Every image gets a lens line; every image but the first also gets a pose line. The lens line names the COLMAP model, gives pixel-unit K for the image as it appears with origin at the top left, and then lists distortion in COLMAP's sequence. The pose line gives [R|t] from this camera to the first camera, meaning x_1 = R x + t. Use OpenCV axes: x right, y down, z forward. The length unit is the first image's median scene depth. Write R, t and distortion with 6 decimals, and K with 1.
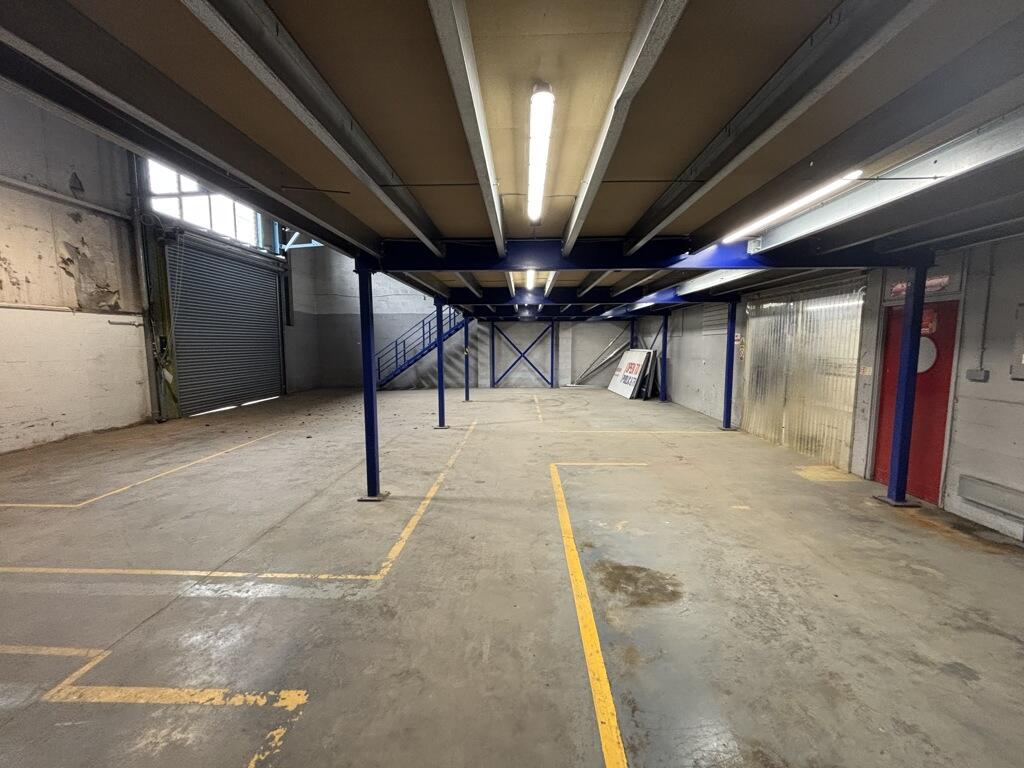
lens RADIAL K [[413.0, 0, 511.0], [0, 413.0, 383.5], [0, 0, 1]] dist [-0.000559, 0.000121]
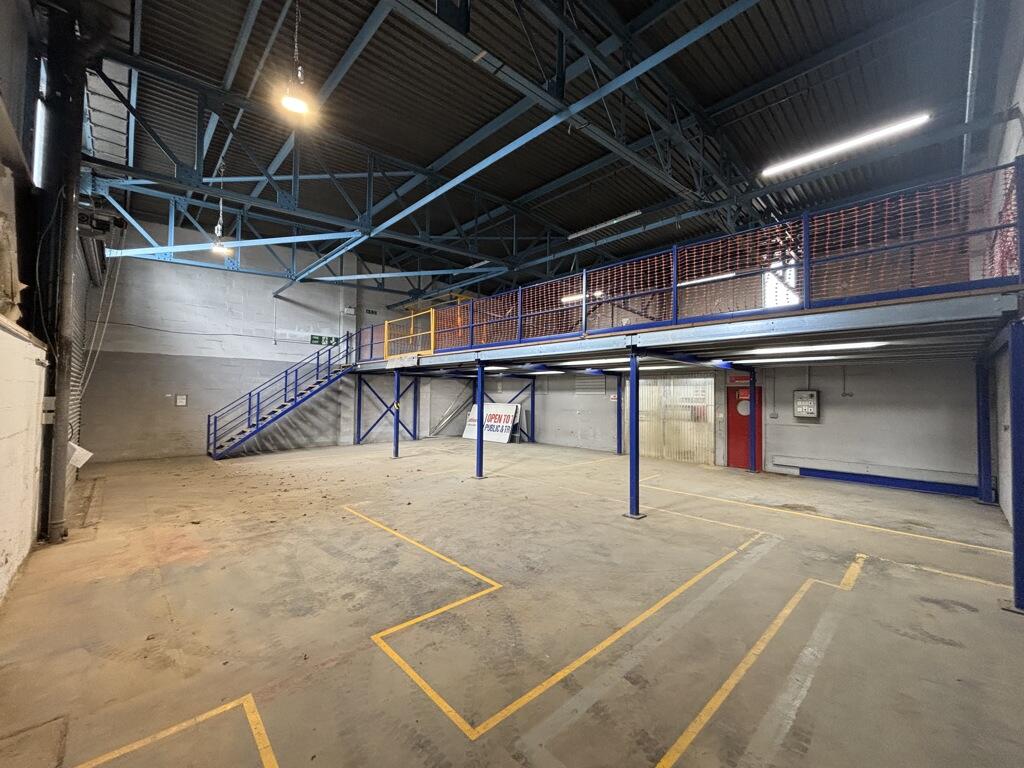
lens RADIAL K [[413.0, 0, 512.8], [0, 413.0, 384.3], [0, 0, 1]] dist [-0.000559, 0.000121]
pose [[0.698067, 0.029387, 0.715429, -0.616114], [0.057265, 0.993666, -0.096692, -0.018677], [-0.713738, 0.108467, 0.691963, 0.112843]]
